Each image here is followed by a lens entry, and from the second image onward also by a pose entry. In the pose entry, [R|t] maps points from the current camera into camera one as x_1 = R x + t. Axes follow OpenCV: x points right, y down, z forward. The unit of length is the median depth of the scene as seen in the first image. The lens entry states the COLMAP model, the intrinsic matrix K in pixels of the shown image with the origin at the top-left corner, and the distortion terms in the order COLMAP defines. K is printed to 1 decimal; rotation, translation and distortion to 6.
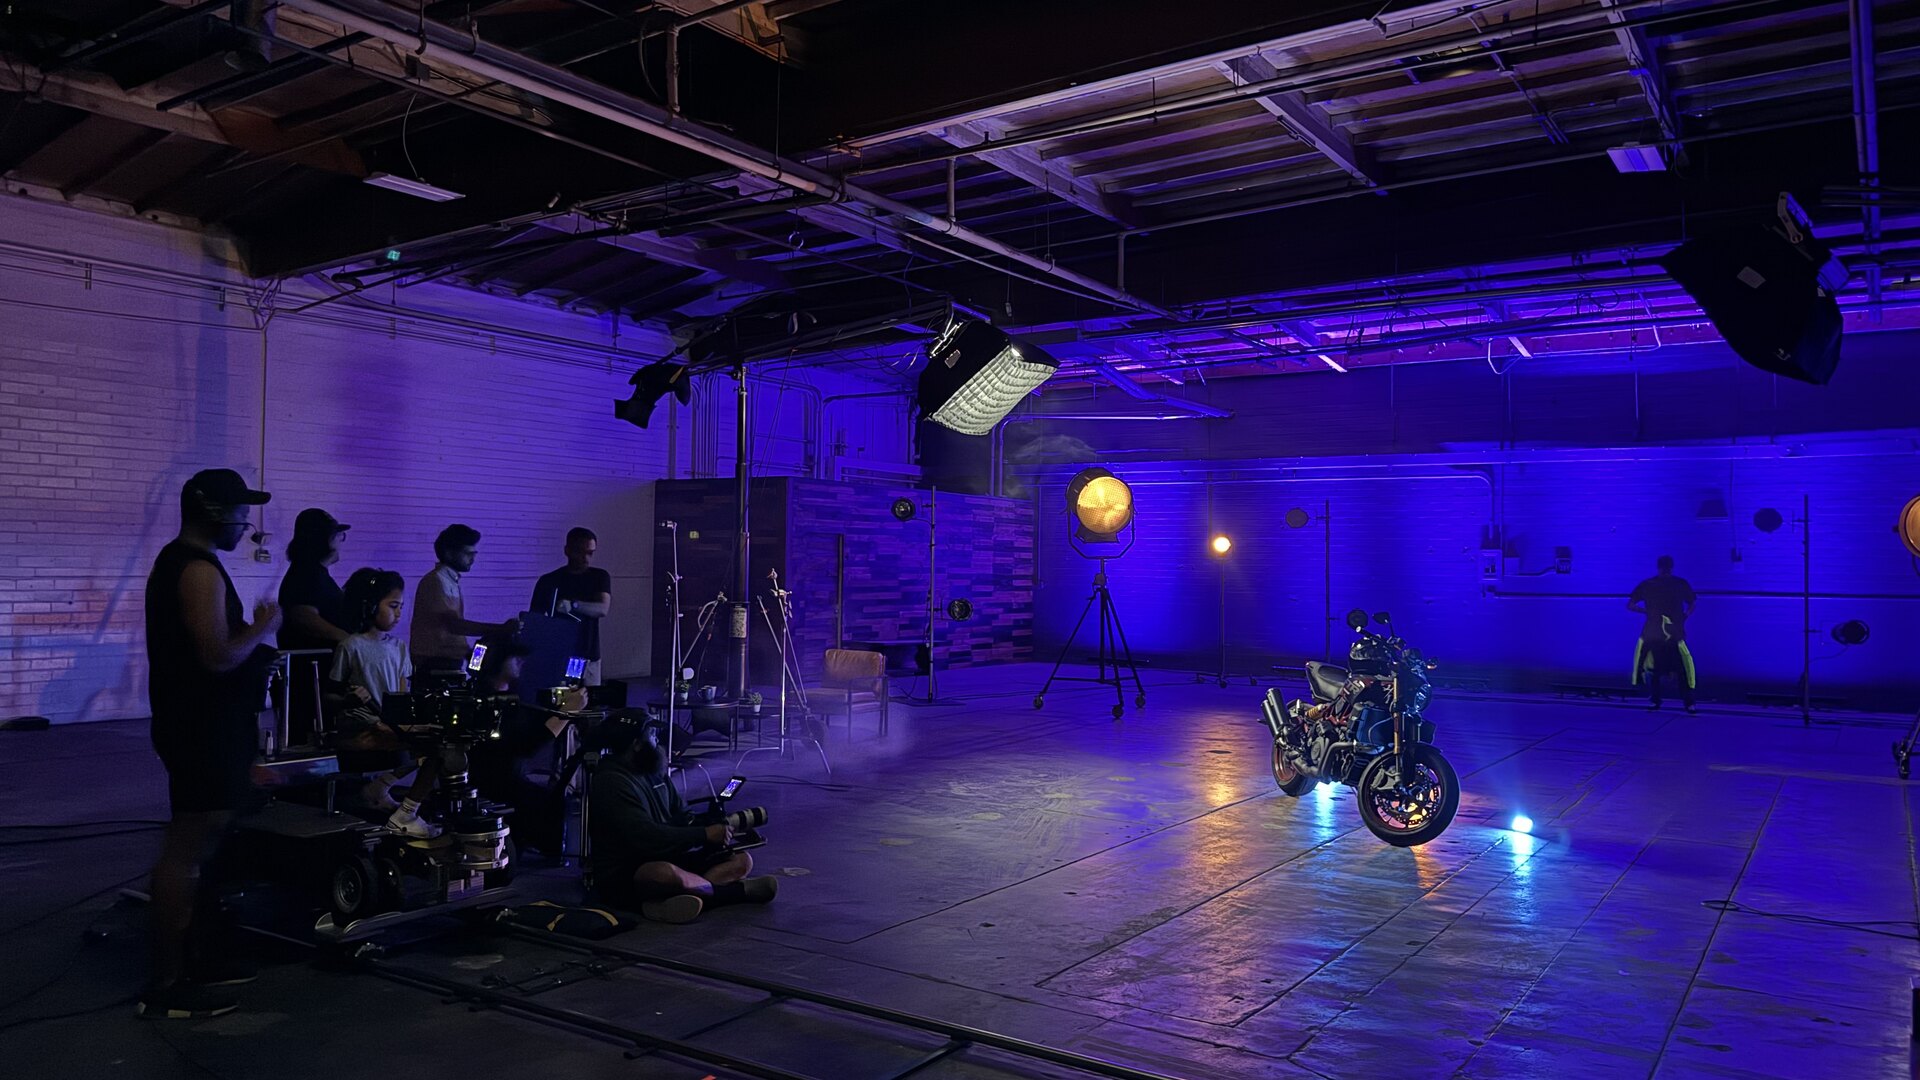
lens RADIAL K [[1363.2, 0, 958.4], [0, 1363.2, 542.6], [0, 0, 1]] dist [-0.002249, -0.000484]
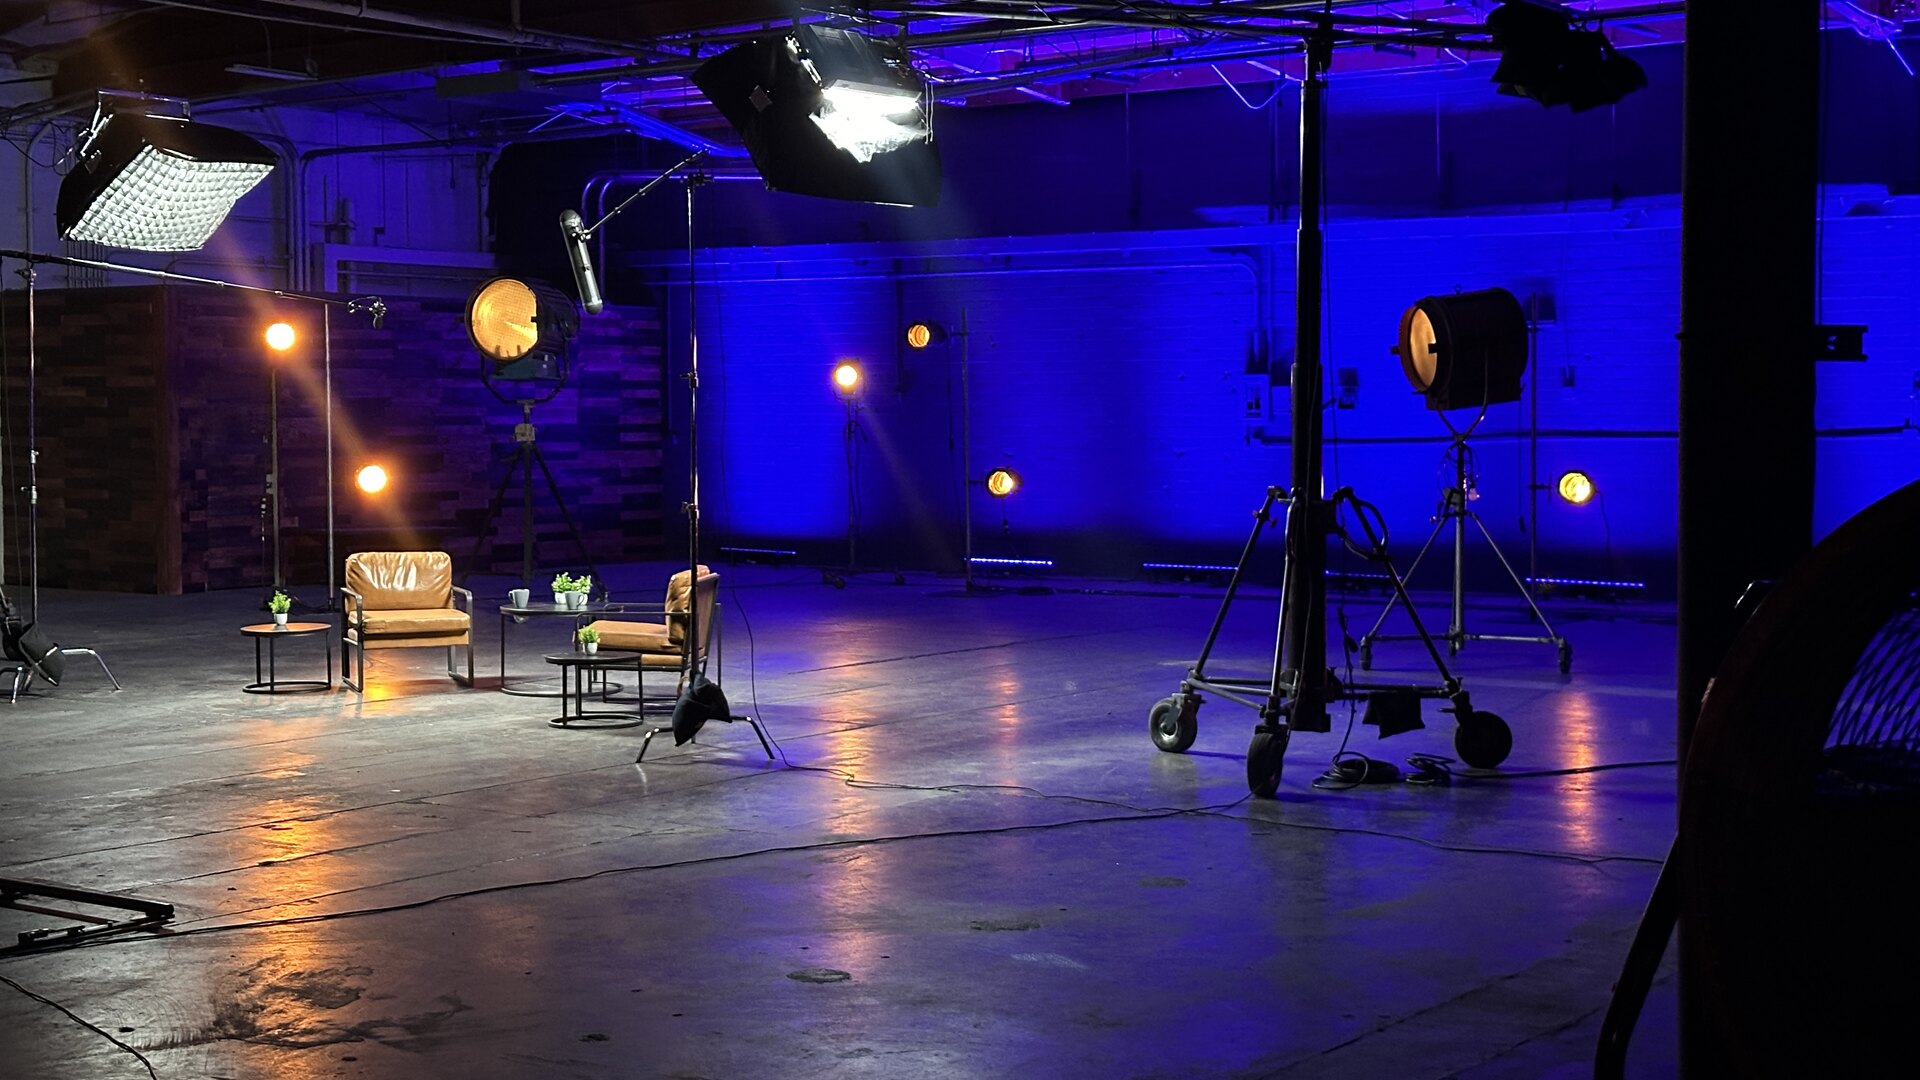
lens RADIAL K [[2639.6, 0, 960.5], [0, 2639.6, 538.9], [0, 0, 1]] dist [-0.018196, 0.000000]
pose [[0.999696, -0.016932, -0.017925, 0.227774], [0.018104, 0.997562, 0.067397, -0.003528], [0.016740, -0.067701, 0.997565, -0.239142]]
